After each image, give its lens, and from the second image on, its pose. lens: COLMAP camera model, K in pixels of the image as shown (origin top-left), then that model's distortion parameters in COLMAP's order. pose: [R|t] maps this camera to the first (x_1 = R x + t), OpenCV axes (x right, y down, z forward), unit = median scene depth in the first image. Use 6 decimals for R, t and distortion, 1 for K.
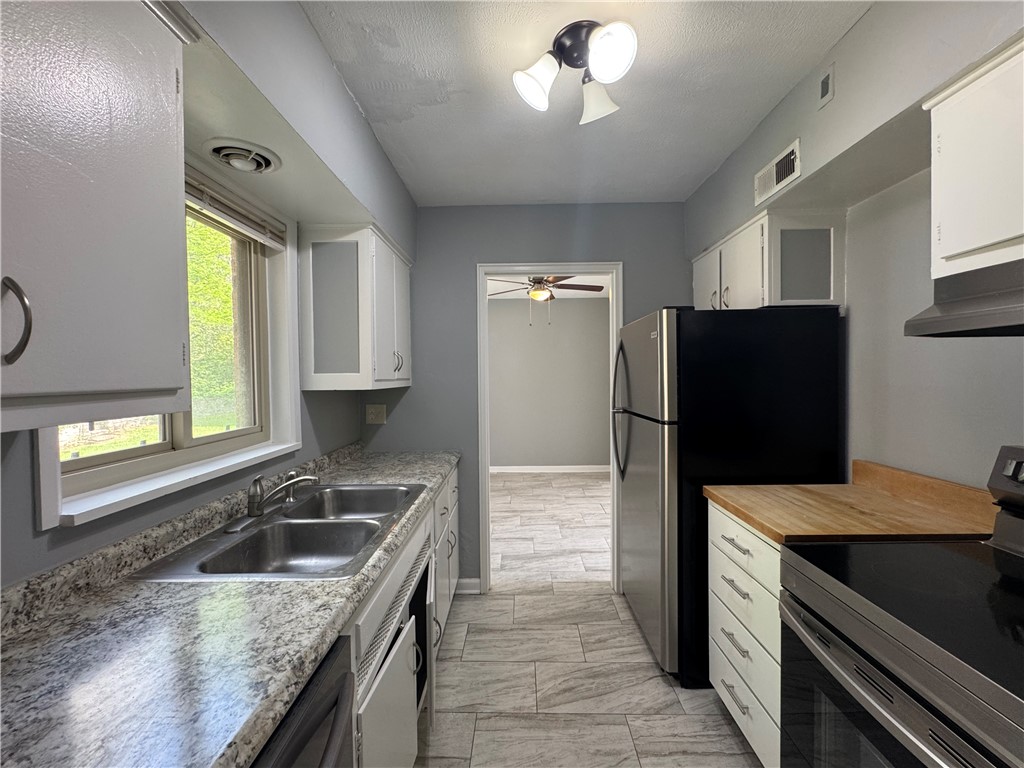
lens RADIAL K [[409.7, 0, 510.8], [0, 409.7, 381.6], [0, 0, 1]] dist [-0.004209, -0.000114]
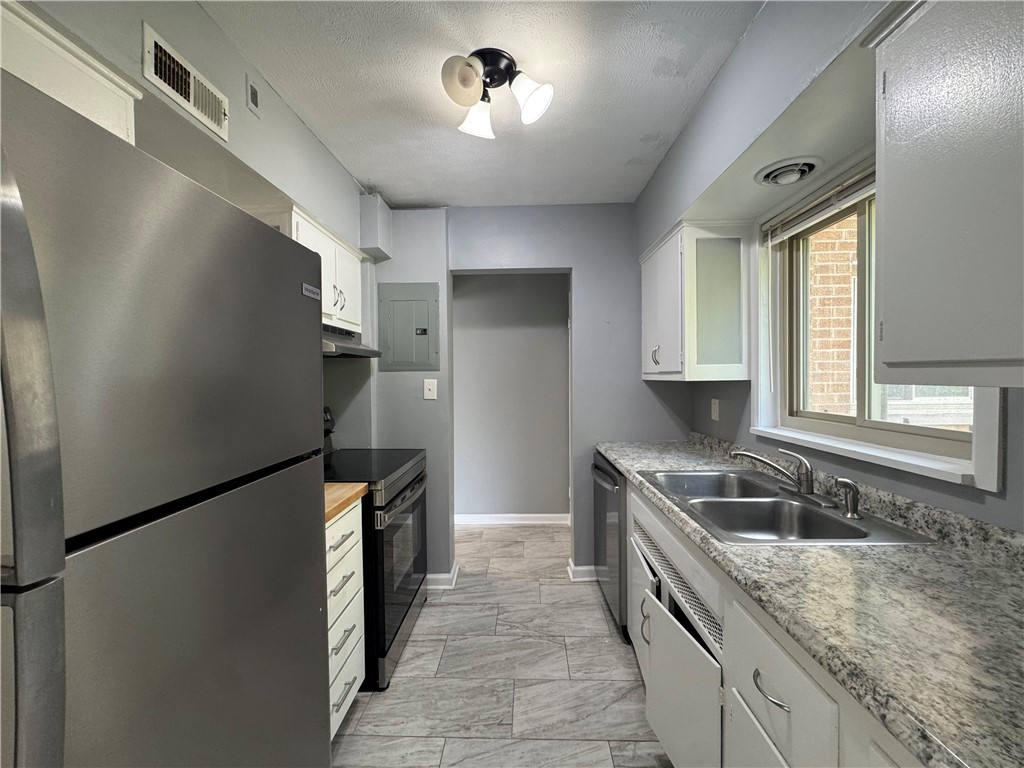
lens RADIAL K [[409.7, 0, 512.9], [0, 409.7, 382.3], [0, 0, 1]] dist [-0.004209, -0.000114]
pose [[-0.999713, 0.023784, 0.002773, 0.113609], [0.023861, 0.999191, 0.032387, -0.011457], [-0.002001, 0.032444, -0.999472, 1.870613]]
